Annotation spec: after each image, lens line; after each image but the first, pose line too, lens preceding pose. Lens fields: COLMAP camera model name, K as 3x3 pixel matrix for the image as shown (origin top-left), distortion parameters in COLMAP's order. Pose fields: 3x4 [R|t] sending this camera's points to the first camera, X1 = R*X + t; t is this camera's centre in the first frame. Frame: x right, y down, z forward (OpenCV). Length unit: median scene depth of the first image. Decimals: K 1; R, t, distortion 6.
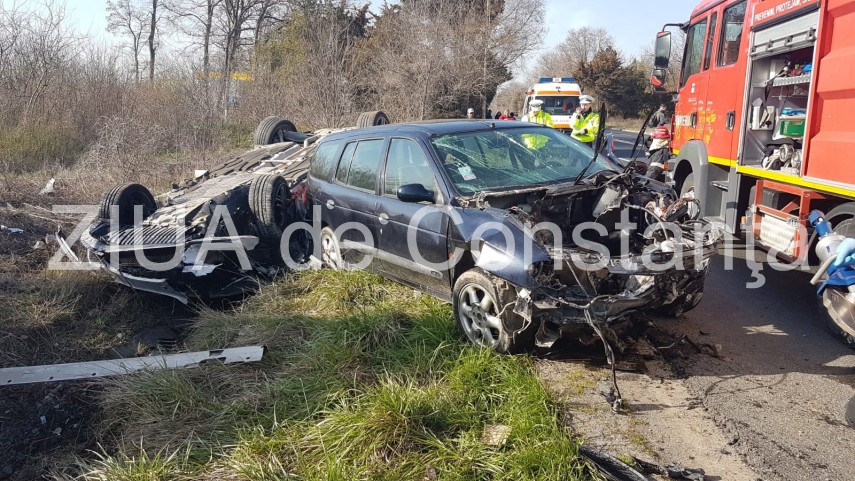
lens RADIAL K [[669.7, 0, 411.4], [0, 669.7, 242.9], [0, 0, 1]] dist [0.133752, -0.252392]
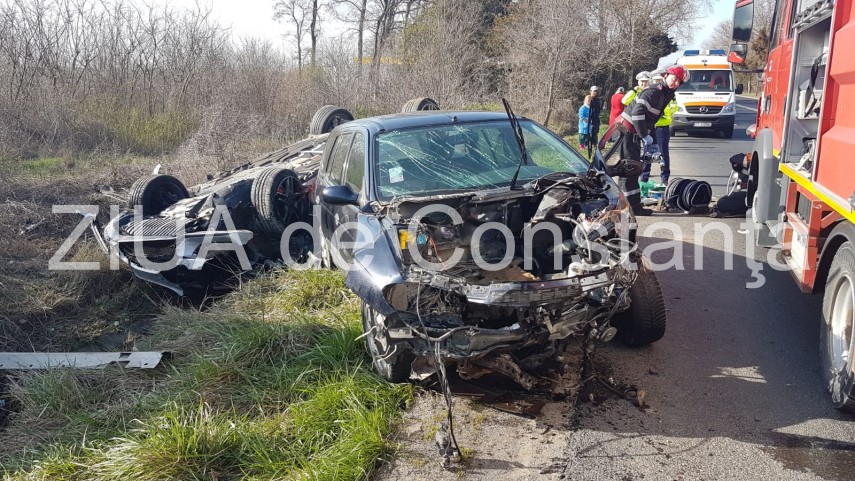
lens RADIAL K [[669.7, 0, 411.4], [0, 669.7, 242.9], [0, 0, 1]] dist [0.133752, -0.252392]
pose [[0.970454, 0.033350, -0.238971, 0.235707], [-0.026166, 0.999107, 0.033172, -0.031138], [0.239864, -0.025939, 0.970460, 0.090557]]
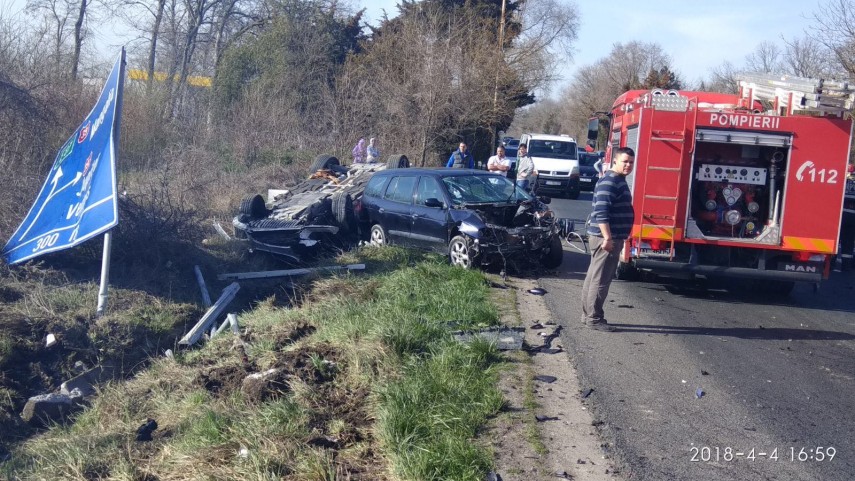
lens RADIAL K [[1047.1, 0, 427.5], [0, 1047.1, 240.5], [0, 0, 1]] dist [0.008489, 0.043628]
pose [[0.997738, 0.056684, 0.036145, -0.093044], [-0.053410, 0.994873, -0.085880, 0.244044], [-0.040828, 0.083755, 0.995650, -1.694580]]
